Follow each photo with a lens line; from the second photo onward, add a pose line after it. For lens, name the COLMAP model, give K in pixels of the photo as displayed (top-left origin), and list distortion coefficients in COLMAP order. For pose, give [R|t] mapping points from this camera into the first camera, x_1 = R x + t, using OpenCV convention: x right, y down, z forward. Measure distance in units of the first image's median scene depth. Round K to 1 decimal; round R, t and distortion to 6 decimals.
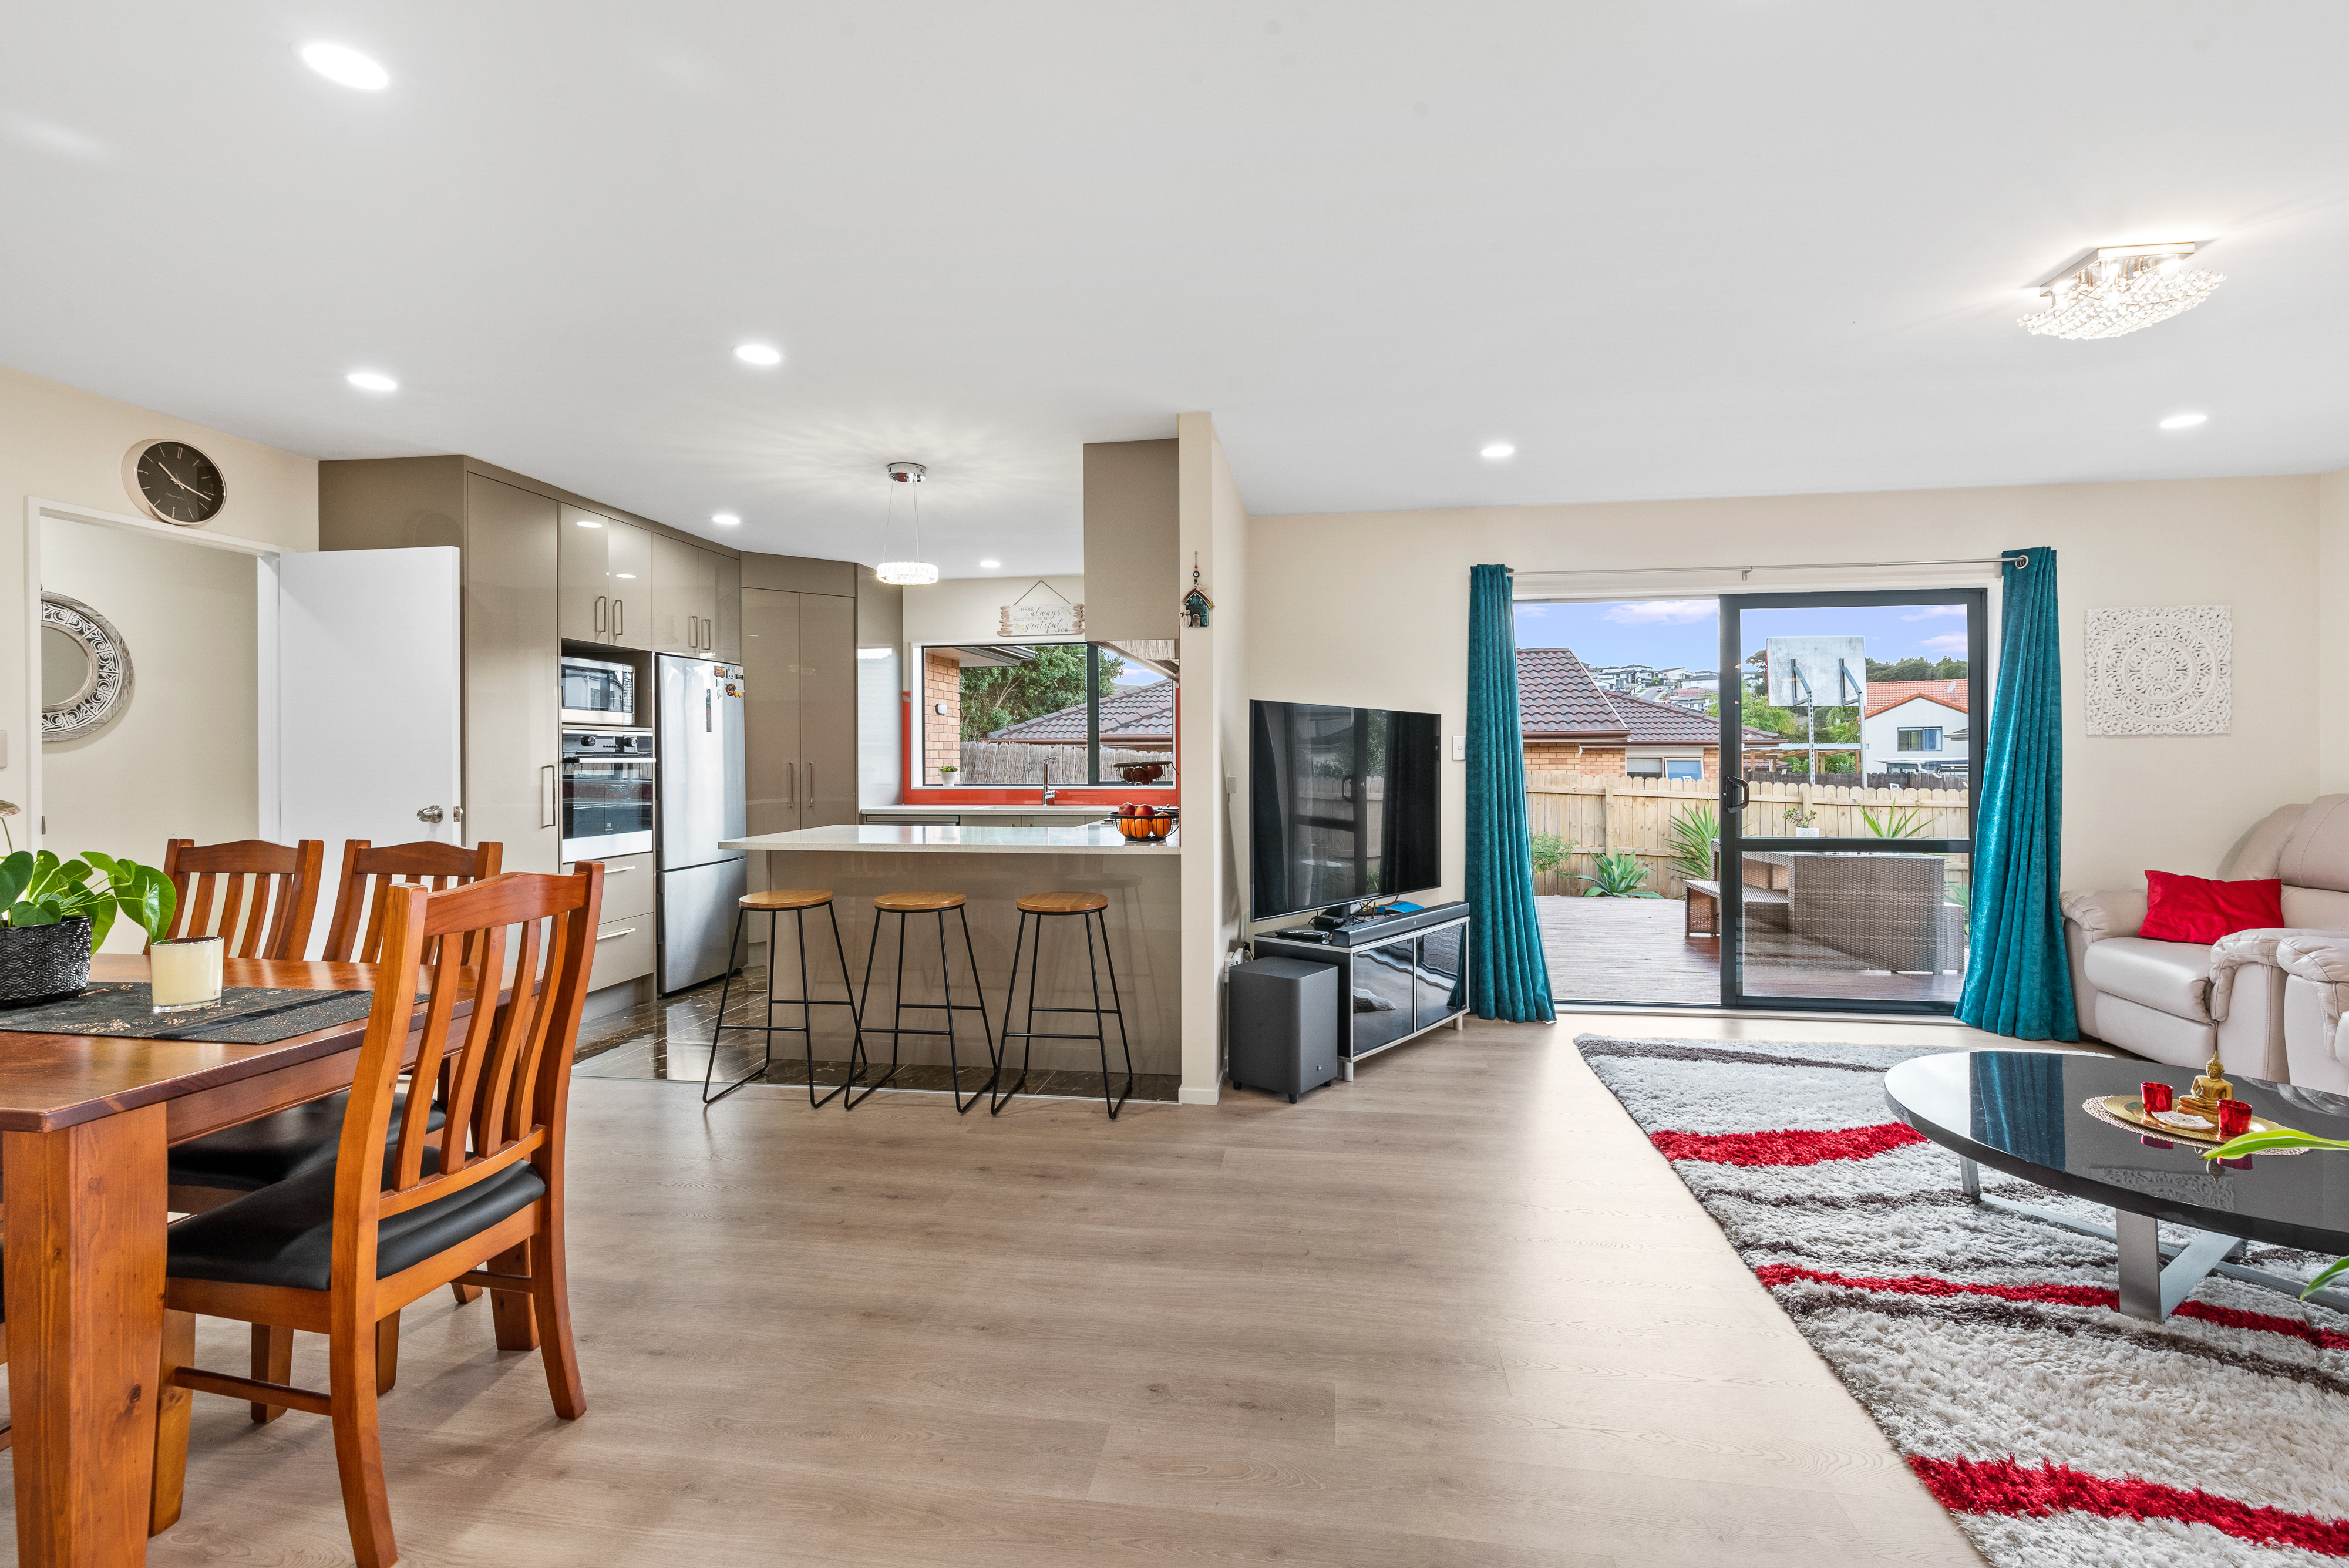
lens RADIAL K [[1021.4, 0, 1184.7], [0, 1021.4, 759.9], [0, 0, 1]] dist [0.000751, 0.000271]
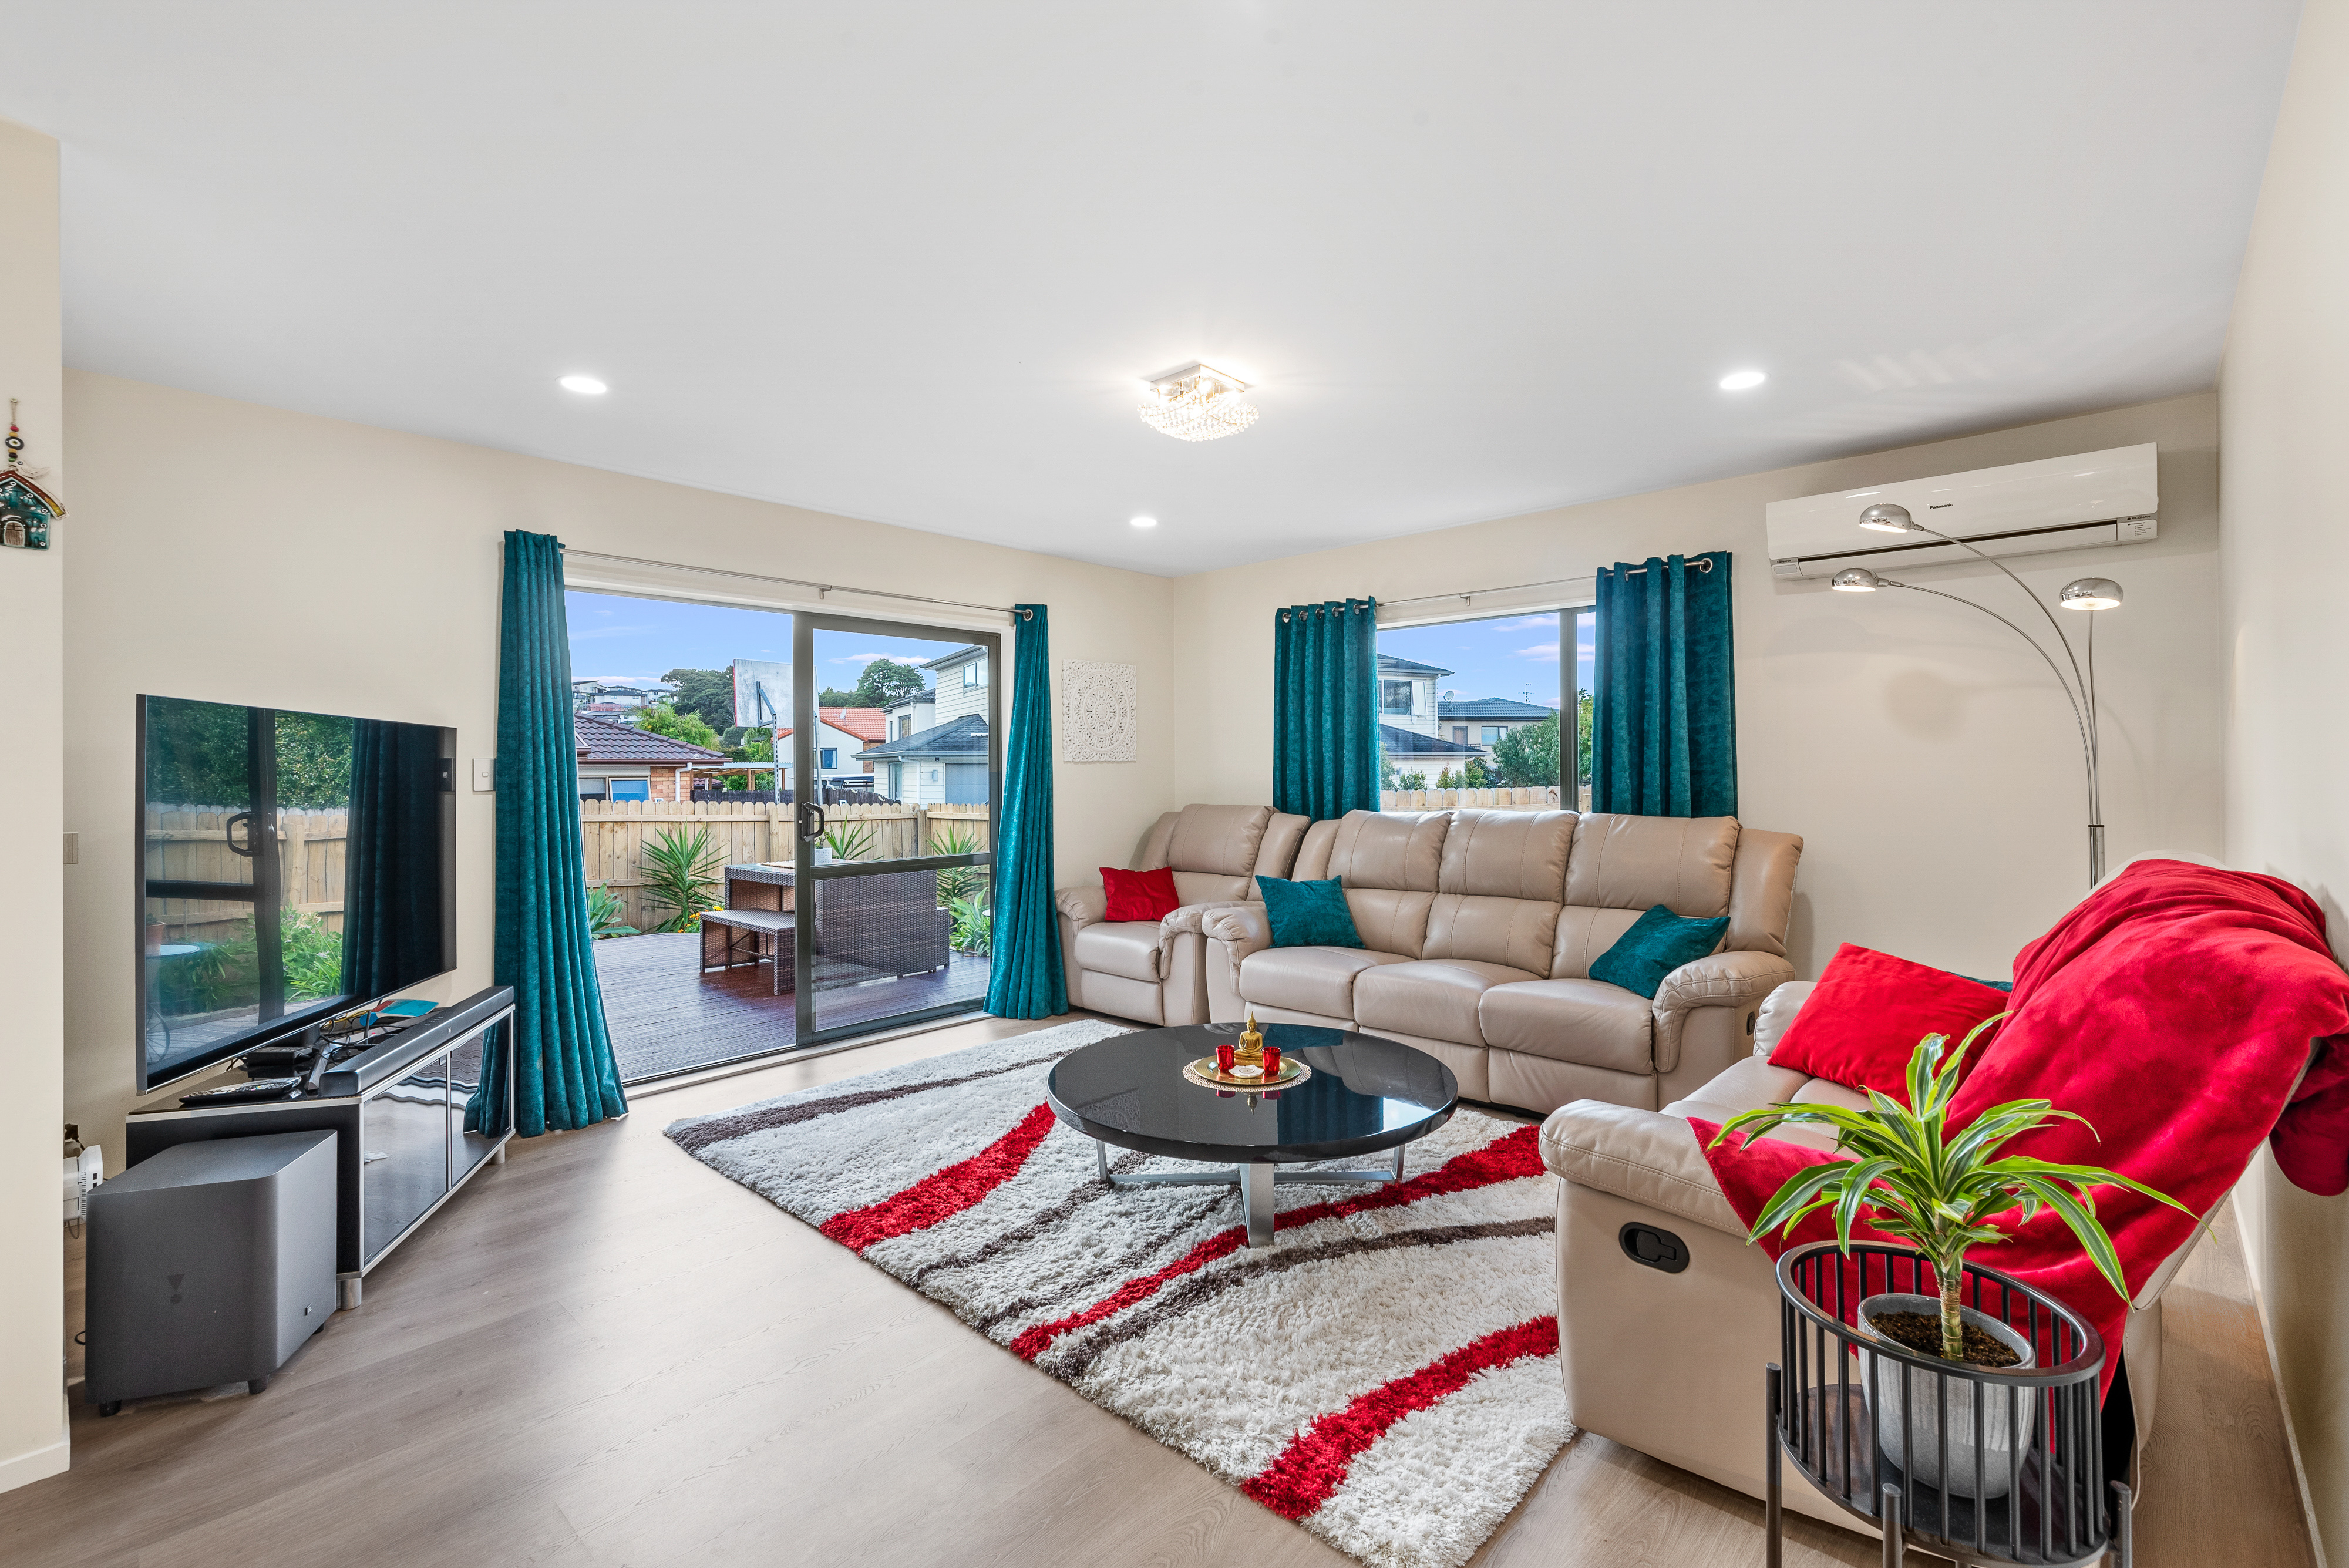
lens RADIAL K [[1034.1, 0, 1179.4], [0, 1034.1, 762.9], [0, 0, 1]] dist [0.003562, 0.000113]
pose [[0.563930, 0.003150, 0.825817, -0.079922], [0.008300, 0.999921, -0.009481, -0.011074], [-0.825781, 0.012201, 0.563859, 0.211208]]
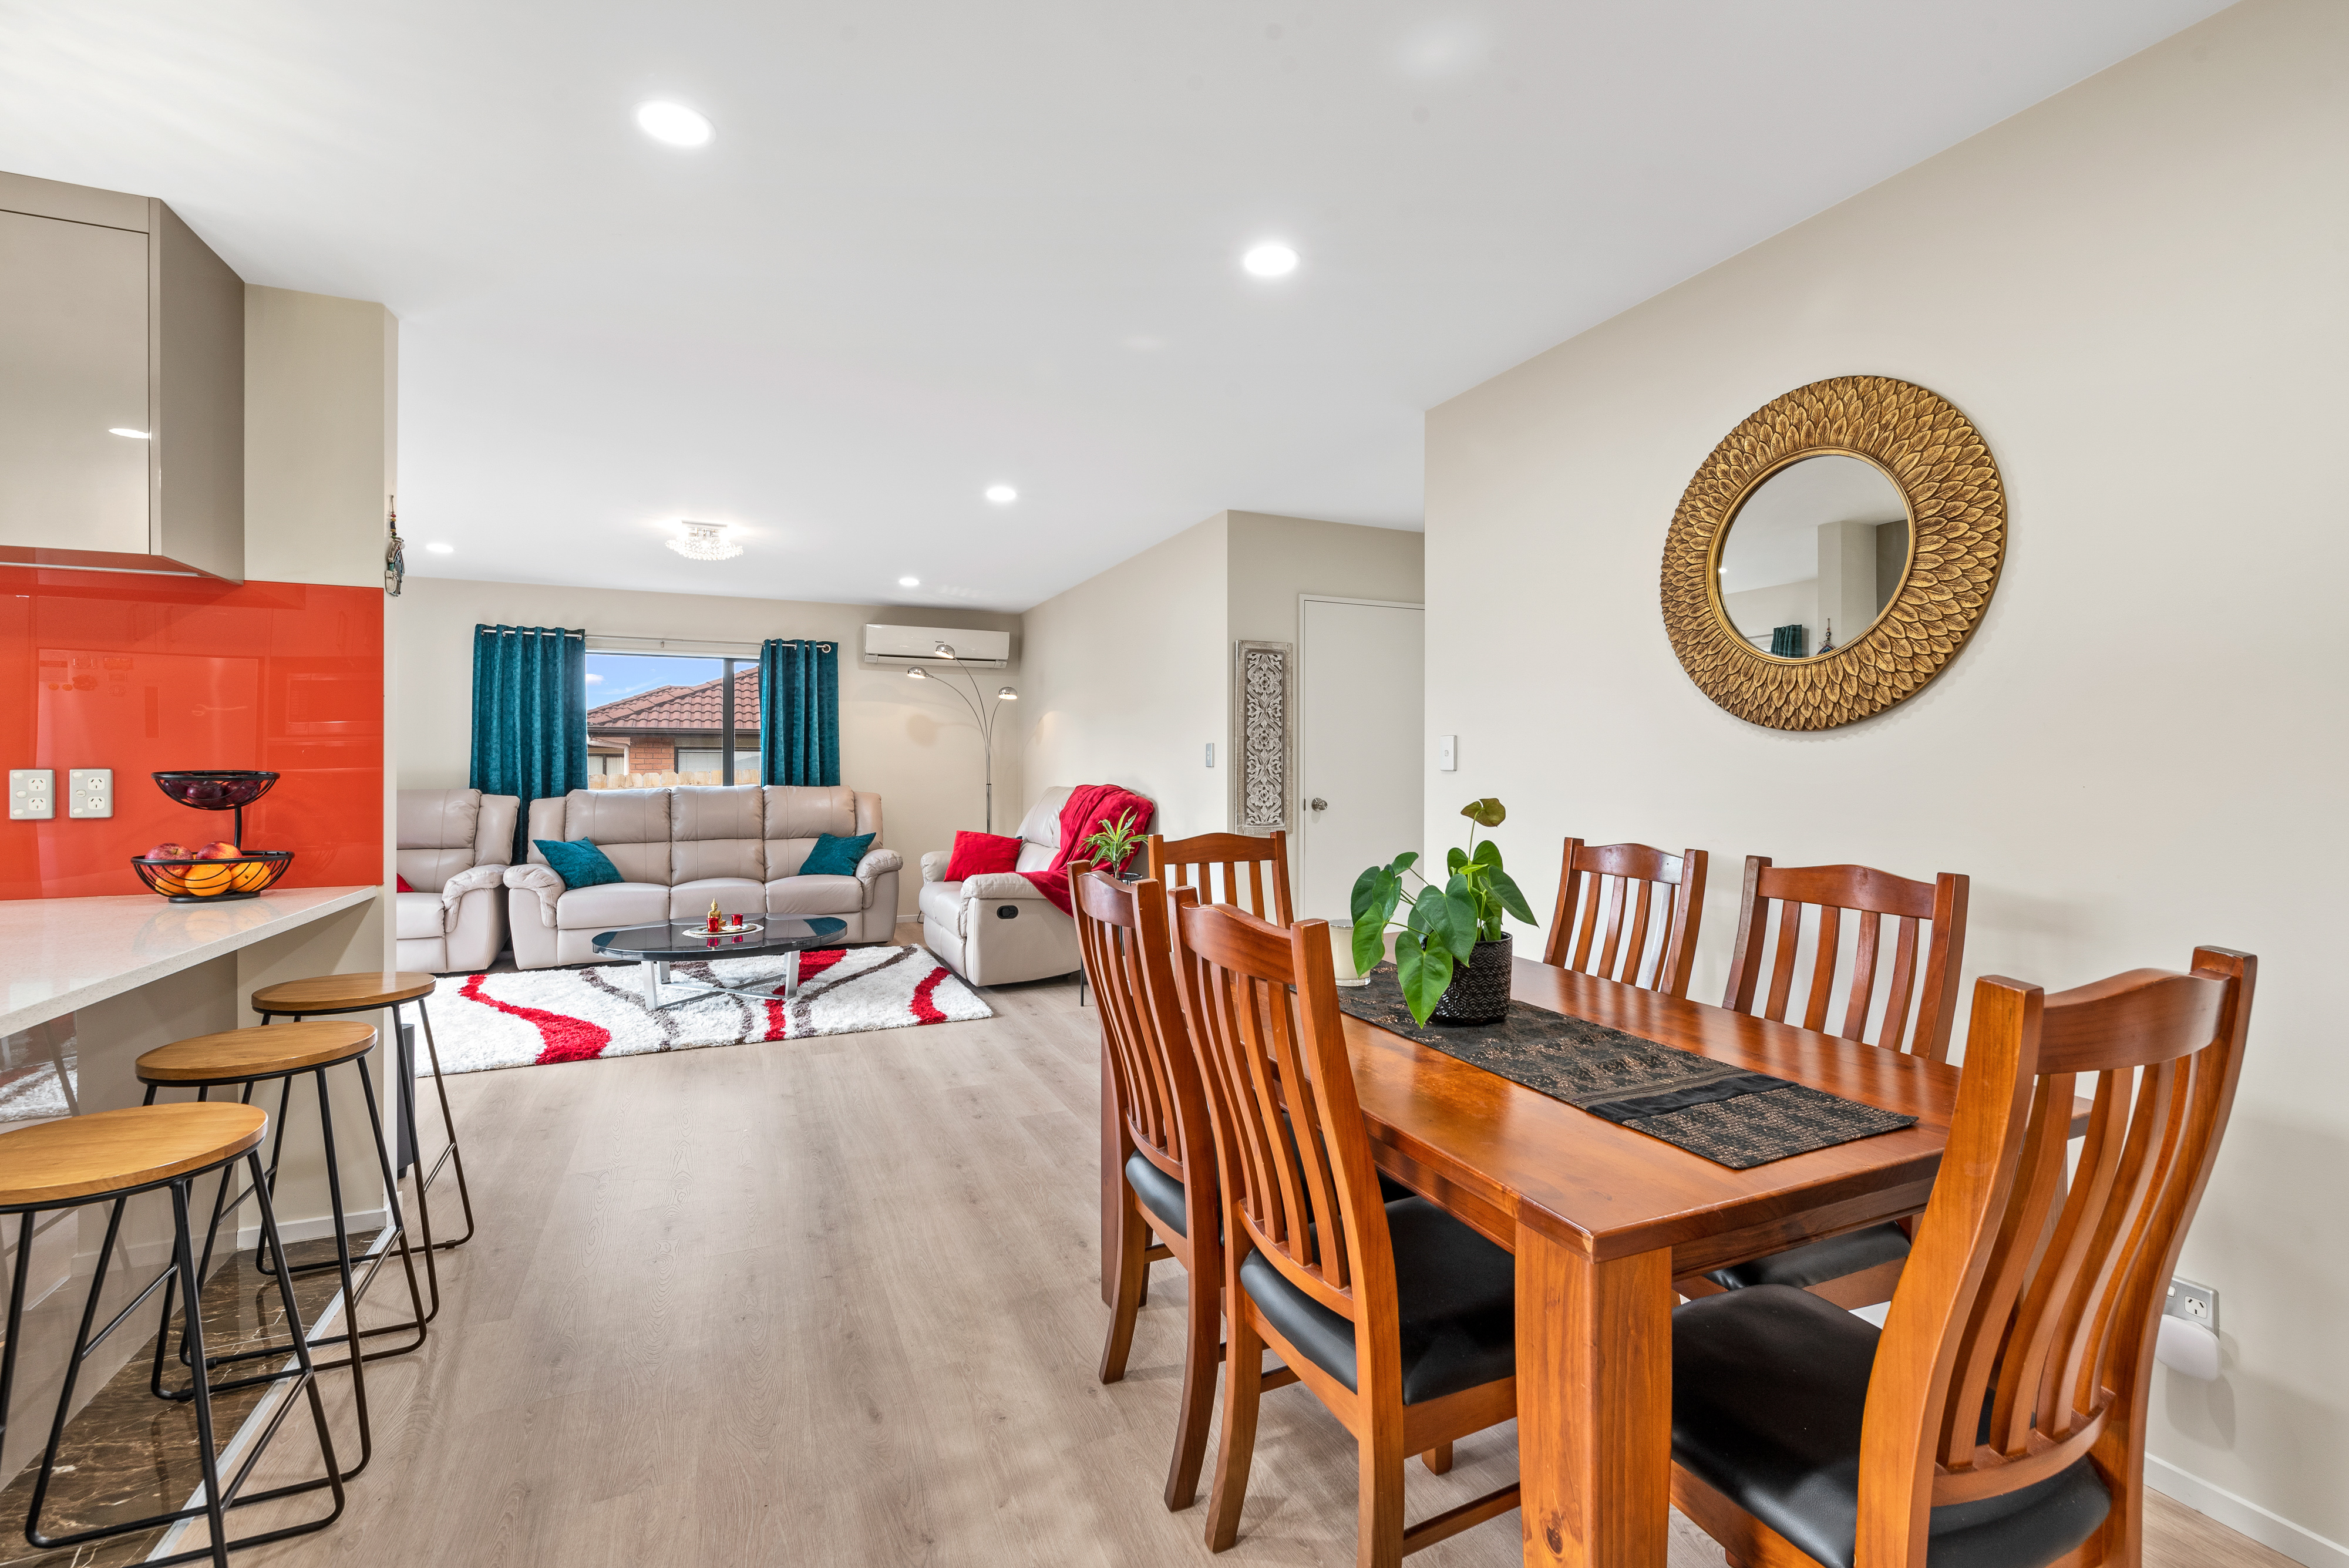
lens RADIAL K [[1034.1, 0, 1179.4], [0, 1034.1, 762.9], [0, 0, 1]] dist [0.003562, 0.000113]
pose [[-0.539053, 0.002748, 0.842268, -0.882003], [0.004539, 0.999990, -0.000358, -0.001301], [-0.842260, 0.003630, -0.539060, 0.847222]]
